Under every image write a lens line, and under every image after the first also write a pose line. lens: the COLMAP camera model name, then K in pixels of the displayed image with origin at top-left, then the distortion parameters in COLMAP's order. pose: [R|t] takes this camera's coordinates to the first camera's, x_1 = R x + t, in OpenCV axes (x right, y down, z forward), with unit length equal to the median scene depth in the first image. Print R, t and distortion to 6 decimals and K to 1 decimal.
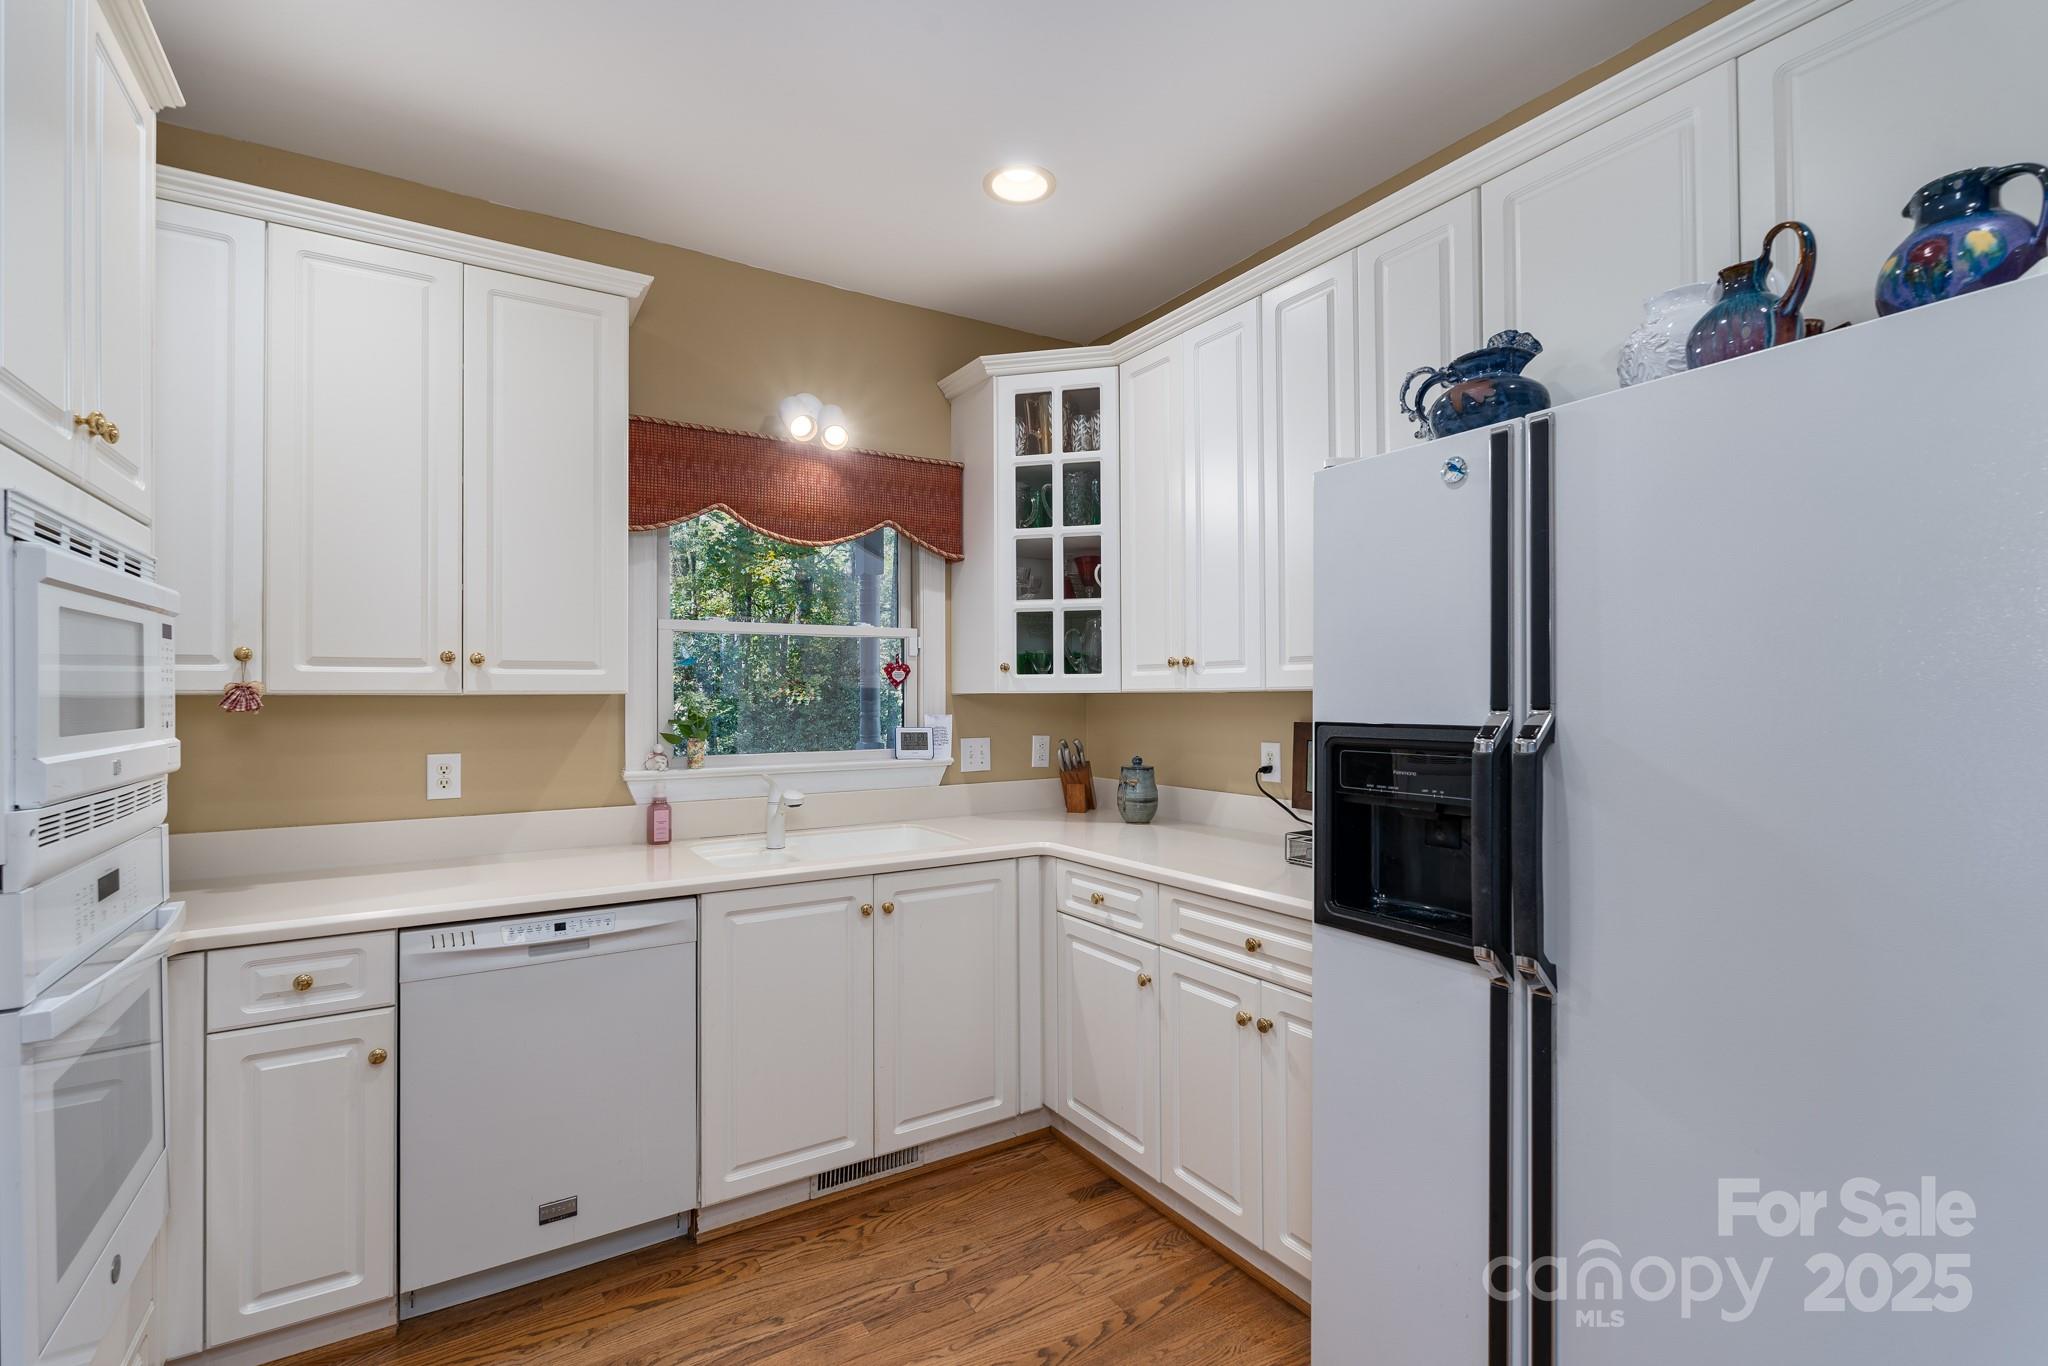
lens RADIAL K [[940.7, 0, 1024.0], [0, 940.7, 683.0], [0, 0, 1]] dist [-0.003189, -0.000532]
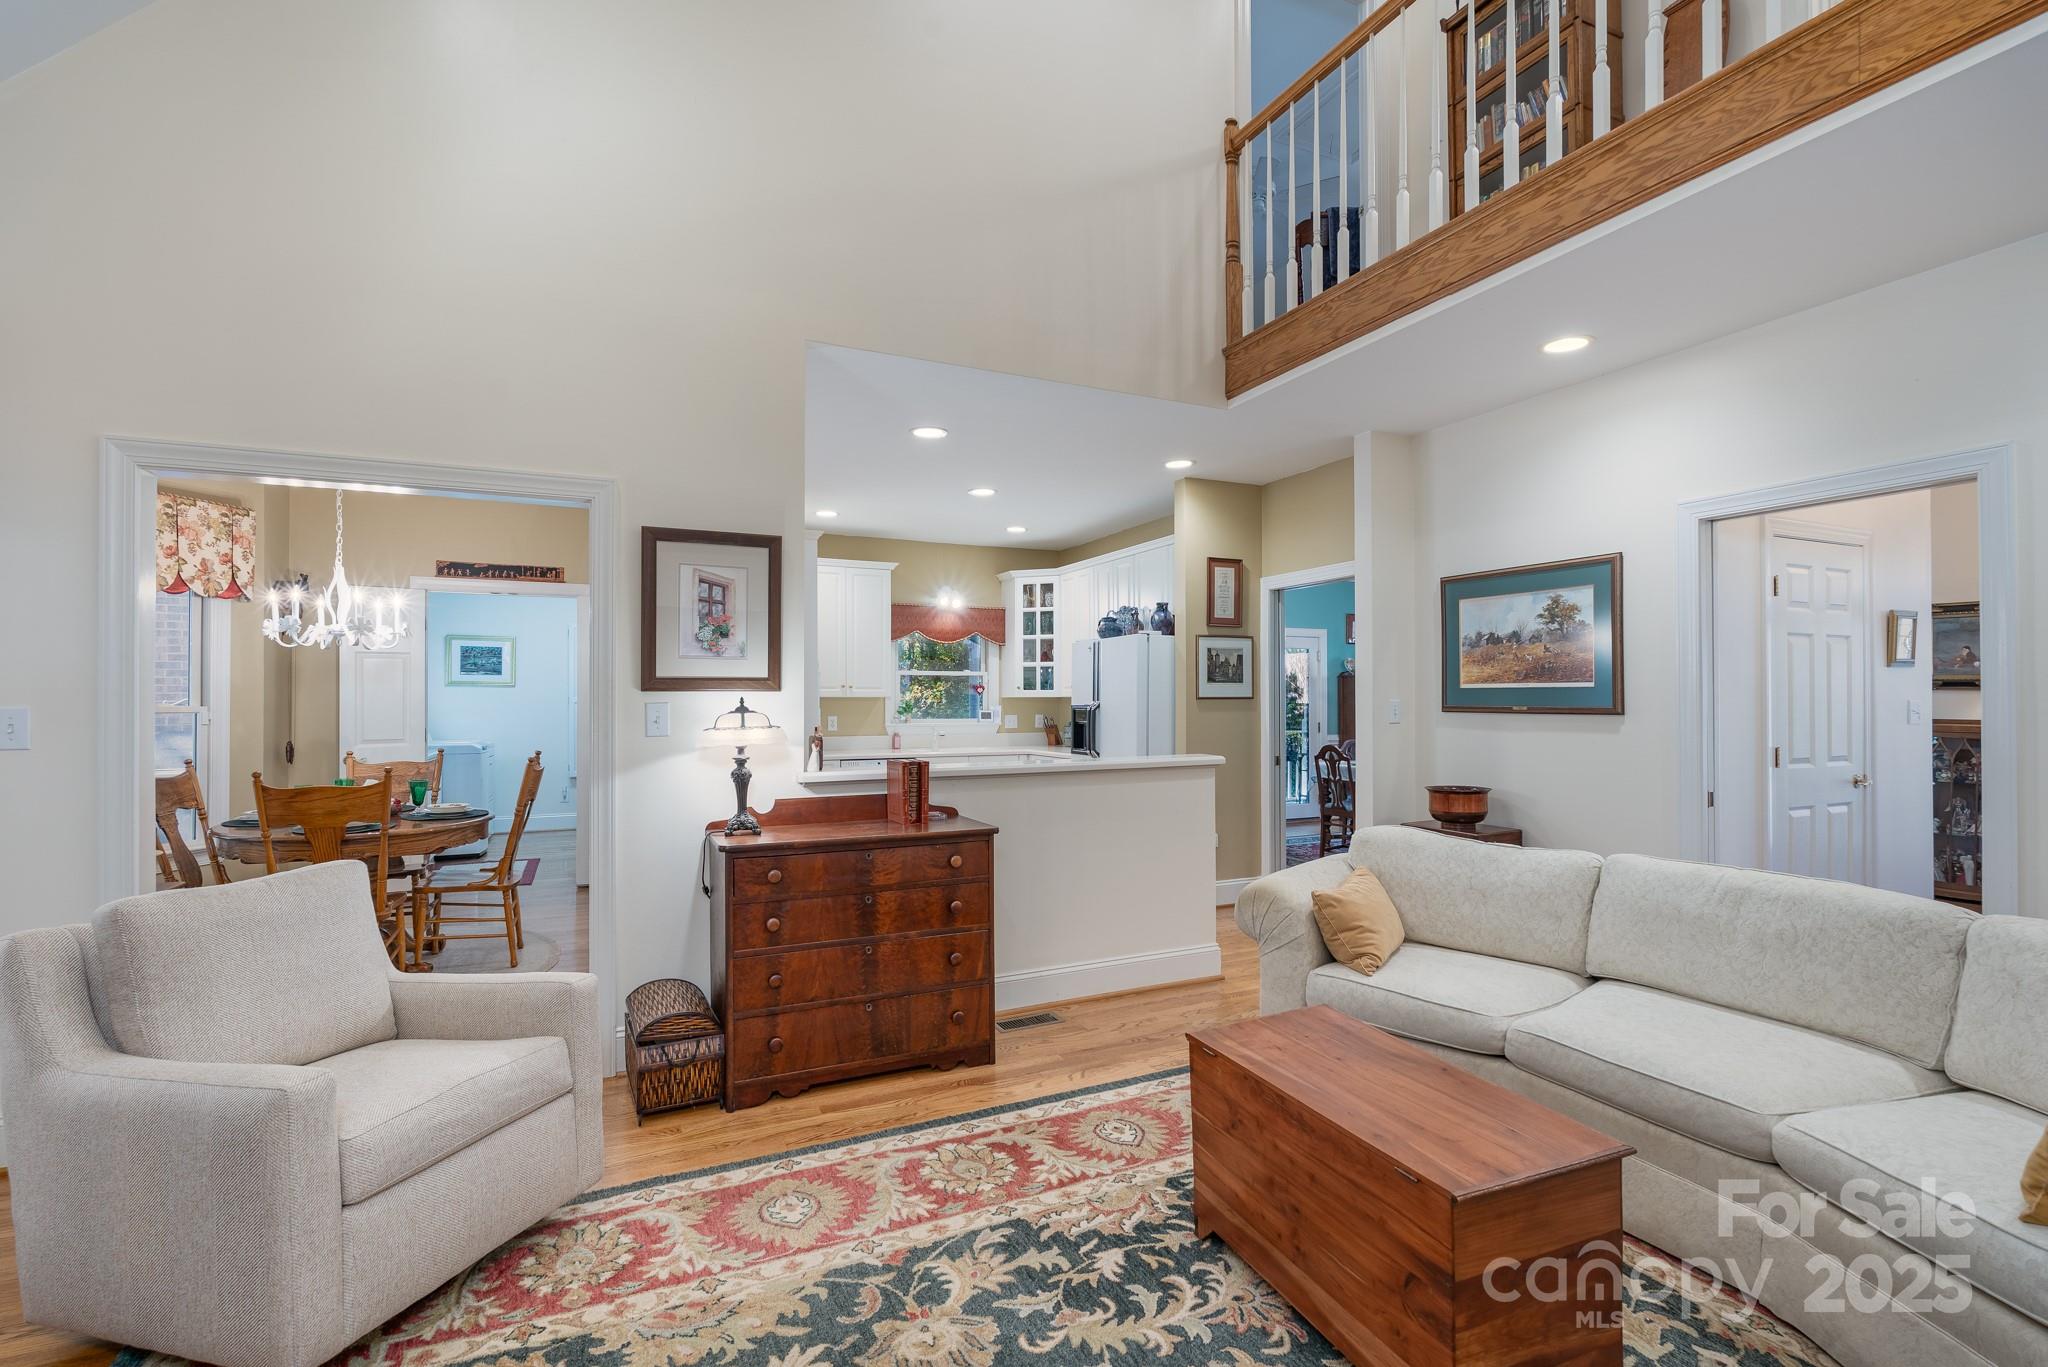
lens RADIAL K [[908.0, 0, 1015.2], [0, 908.0, 694.8], [0, 0, 1]] dist [-0.003040, -0.000551]
pose [[0.991370, 0.000889, -0.131094, 0.349942], [0.000030, 0.999975, 0.007008, -0.015636], [0.131097, -0.006952, 0.991345, -1.769375]]
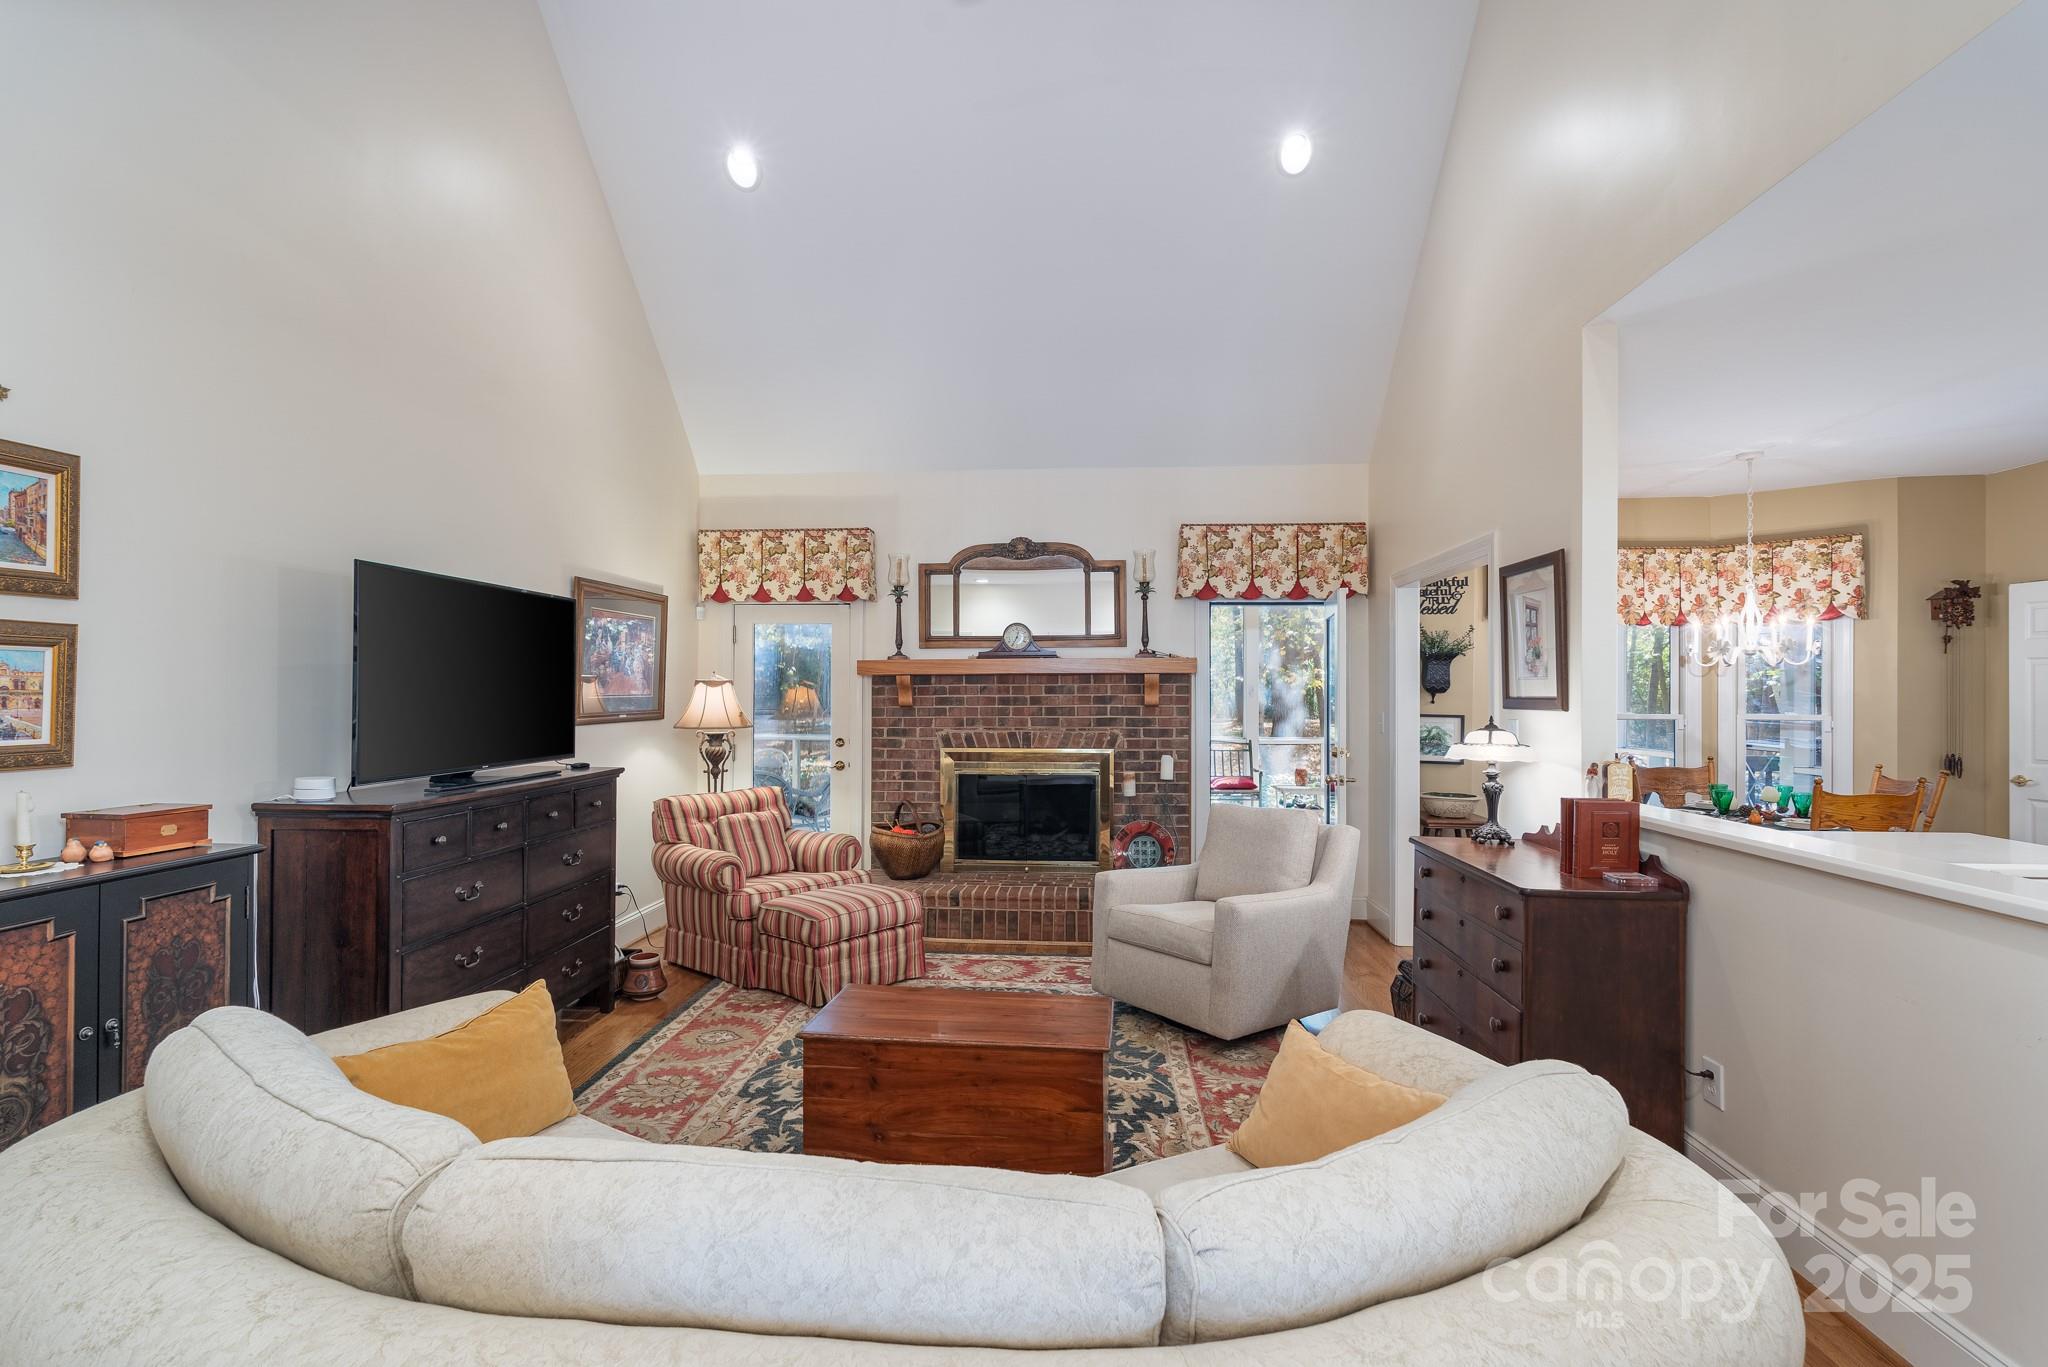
lens RADIAL K [[927.2, 0, 1024.0], [0, 927.2, 683.5], [0, 0, 1]] dist [-0.006208, -0.000599]
pose [[-0.593302, -0.006842, -0.804951, 1.257321], [0.005153, 0.999911, -0.012297, -0.036814], [0.804963, -0.011443, -0.593214, -0.436343]]
